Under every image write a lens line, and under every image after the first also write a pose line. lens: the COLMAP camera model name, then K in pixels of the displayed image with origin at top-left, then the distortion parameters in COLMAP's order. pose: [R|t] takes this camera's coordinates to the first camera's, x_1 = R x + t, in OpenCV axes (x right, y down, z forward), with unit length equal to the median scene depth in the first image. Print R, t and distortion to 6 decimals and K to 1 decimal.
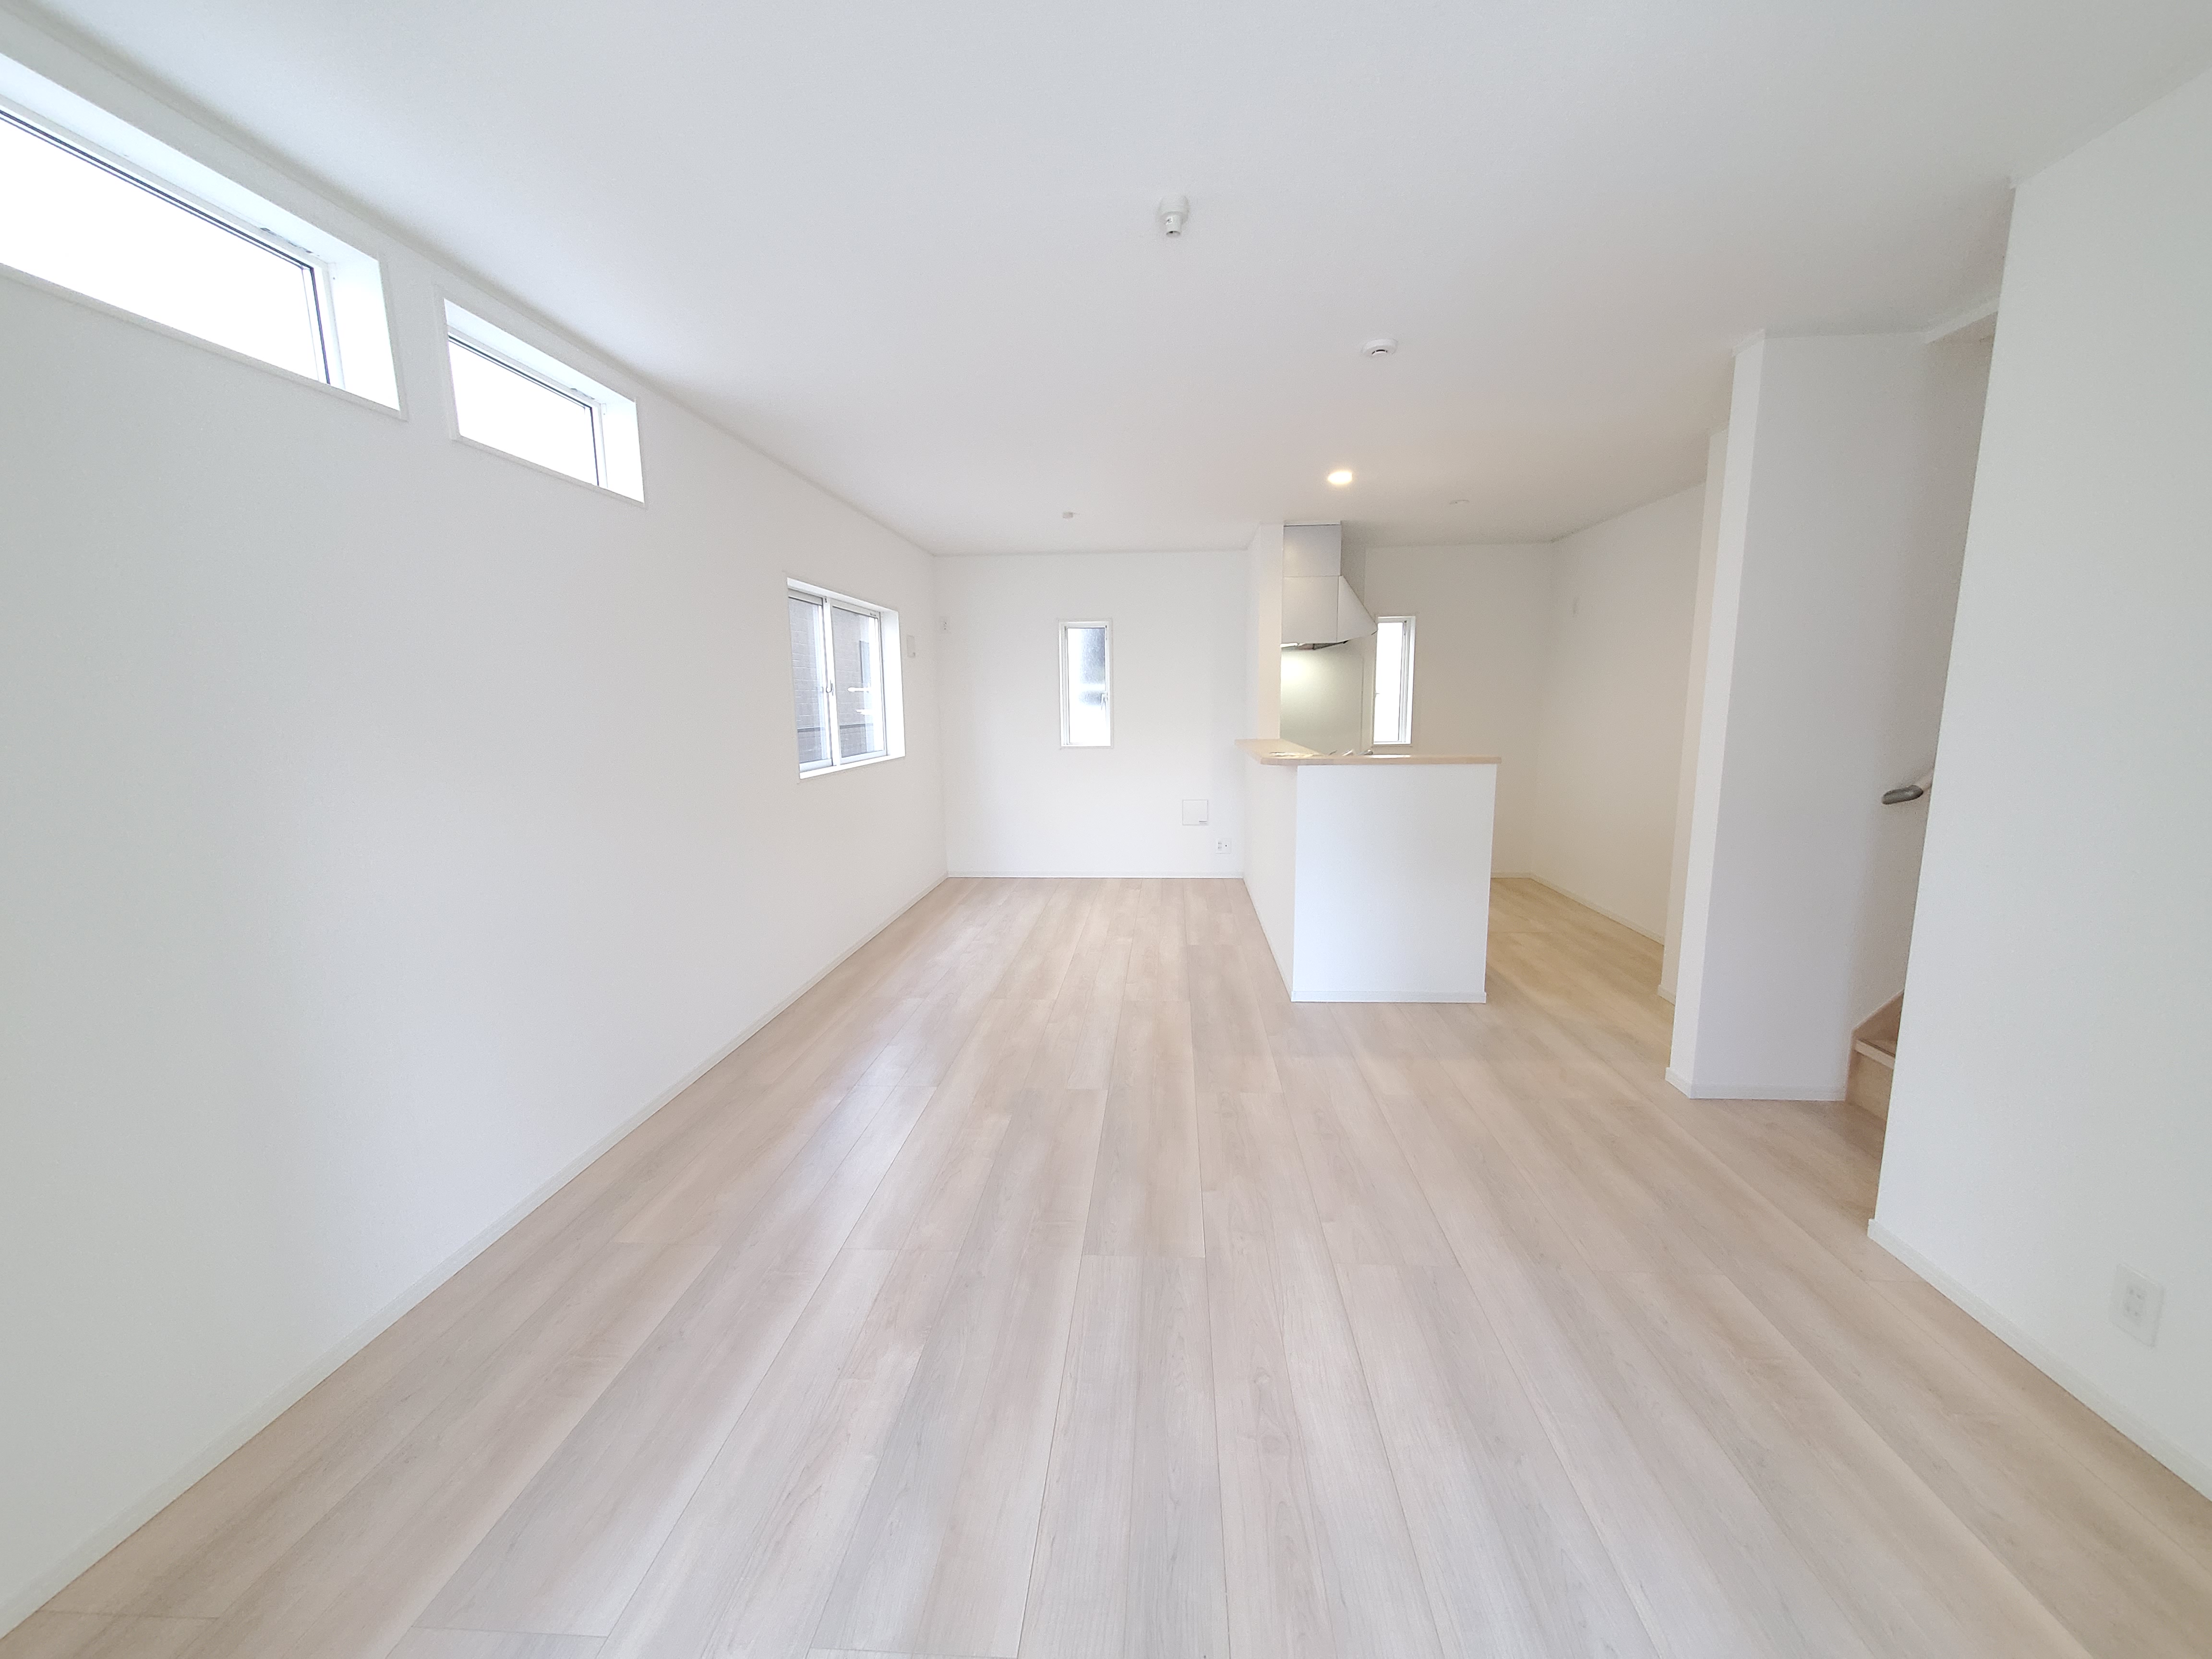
lens RADIAL K [[871.9, 0, 1107.4], [0, 871.9, 827.0], [0, 0, 1]] dist [0.003693, -0.000050]
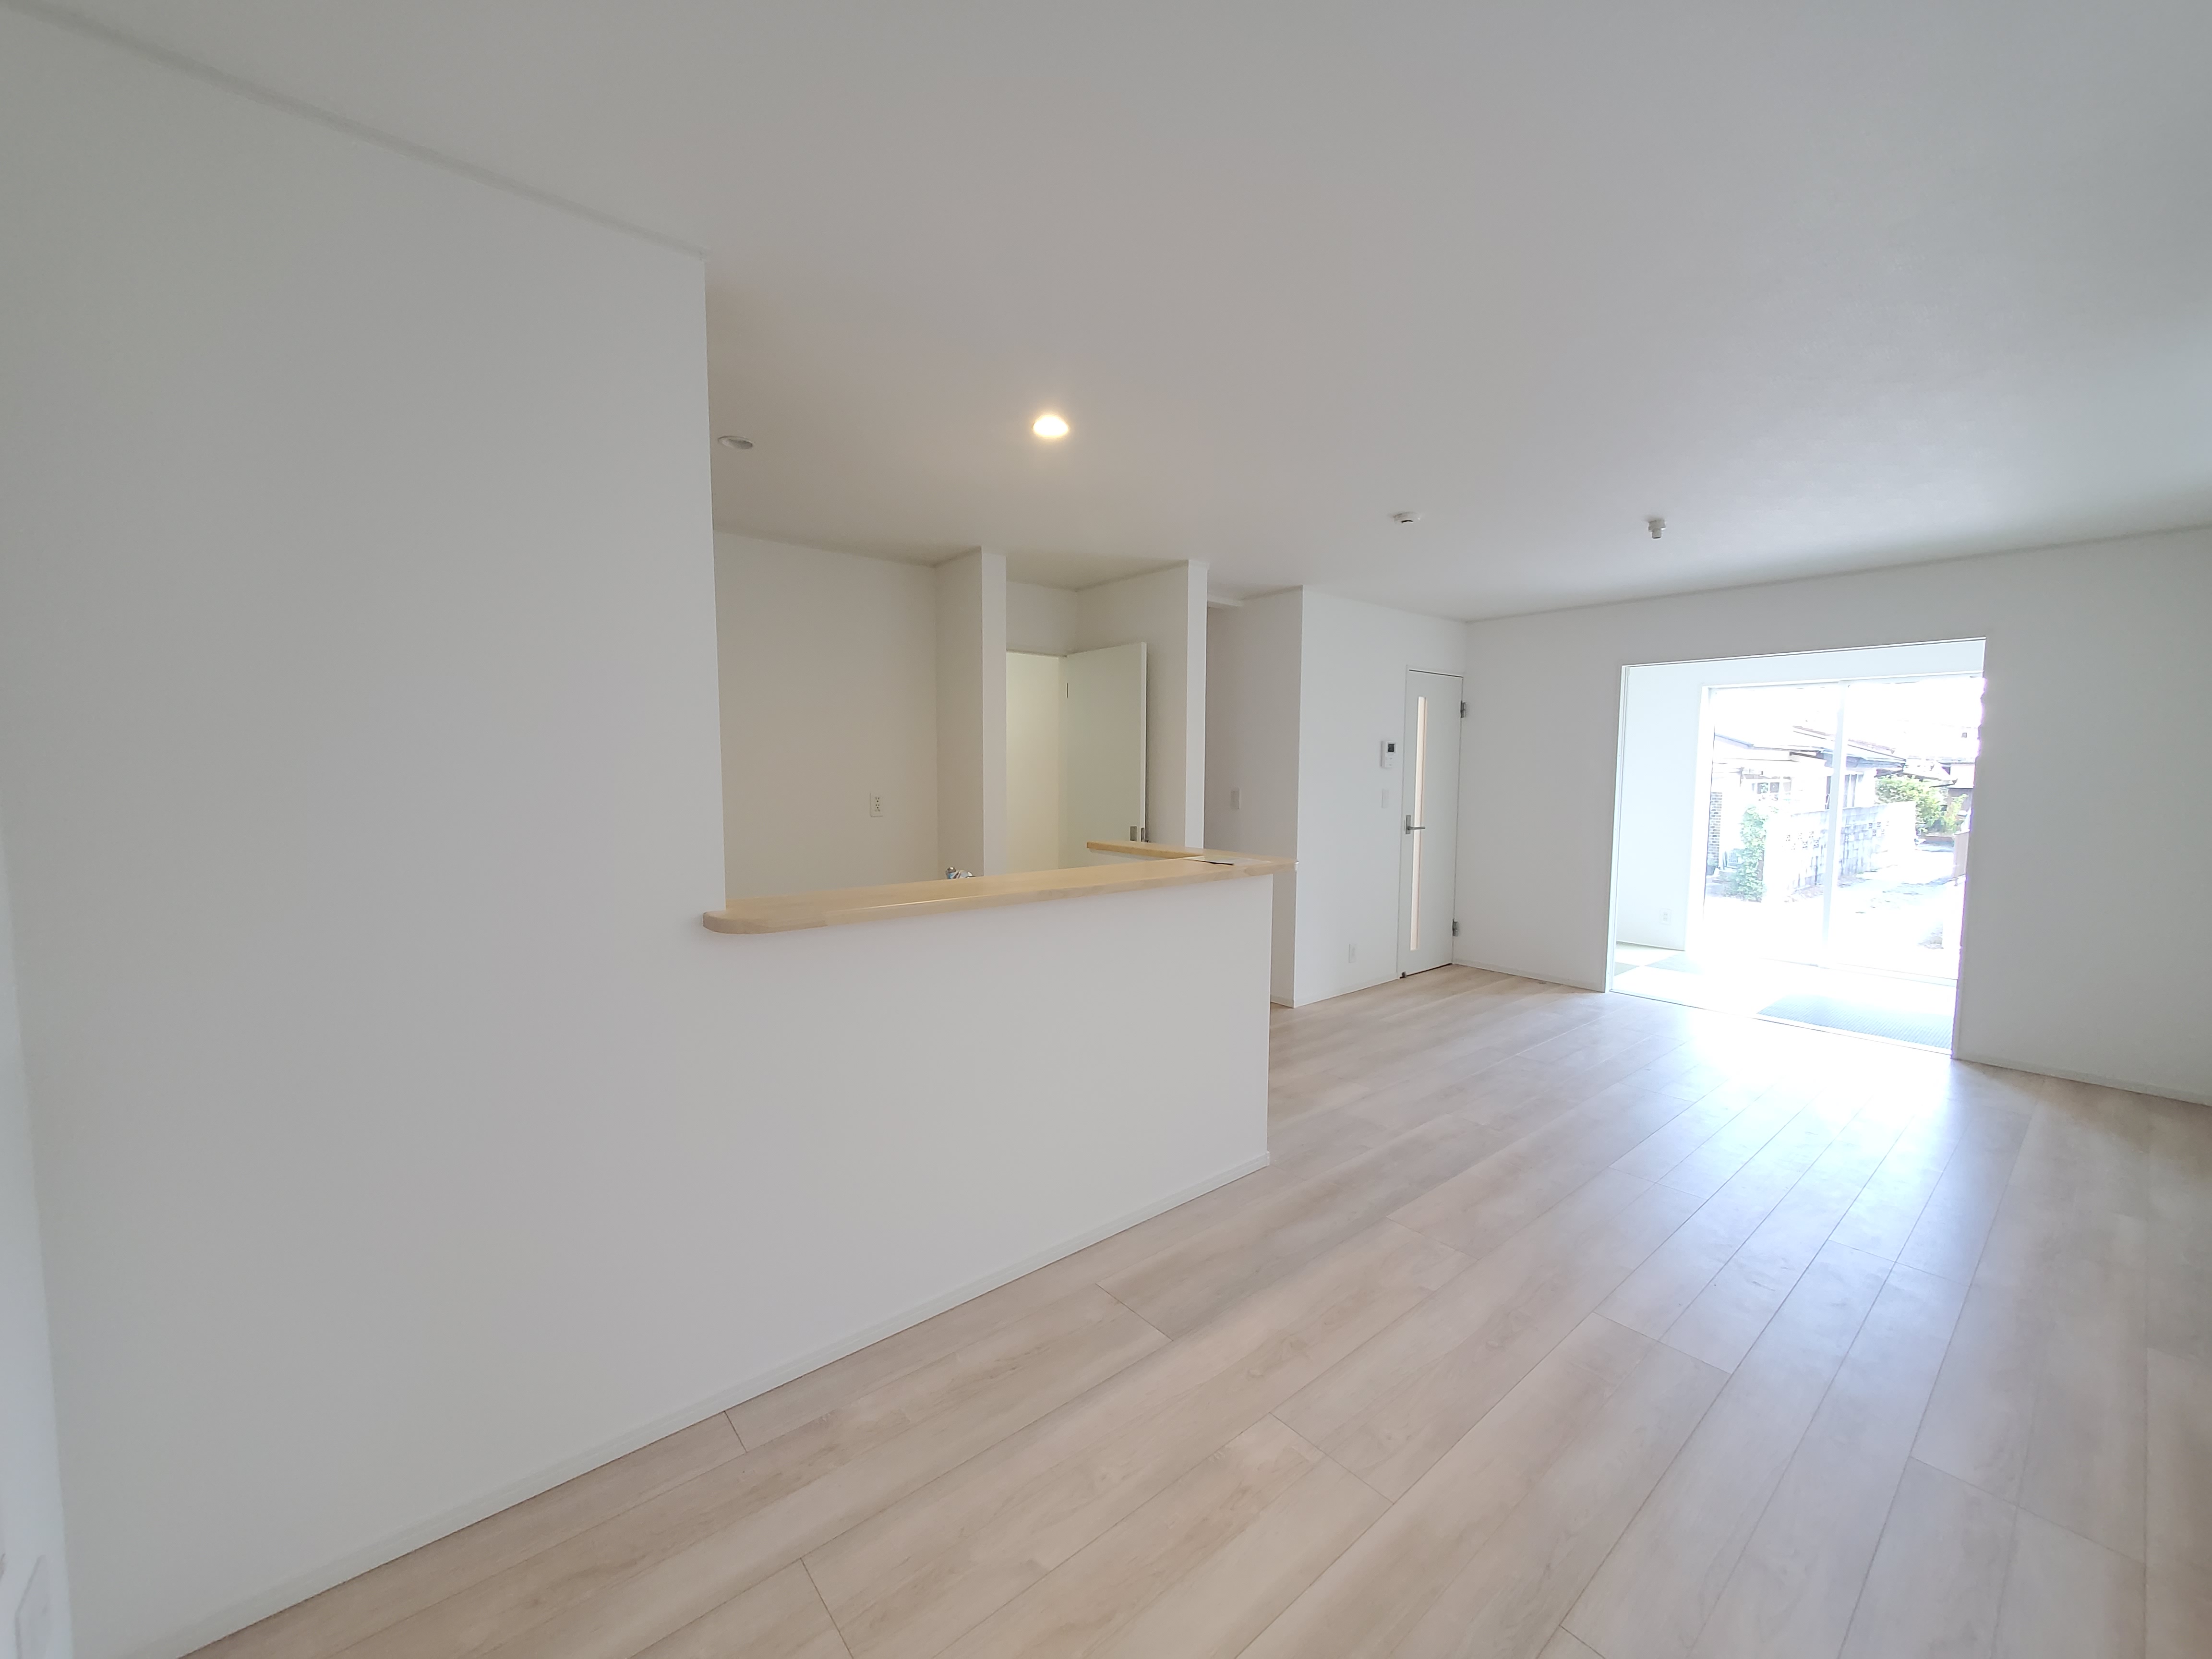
lens RADIAL K [[871.9, 0, 1107.4], [0, 871.9, 827.0], [0, 0, 1]] dist [0.003693, -0.000050]
pose [[-0.692373, -0.047357, 0.719984, -0.276591], [0.105918, 0.980363, 0.166339, -0.281583], [-0.713723, 0.191428, -0.673761, 1.828573]]
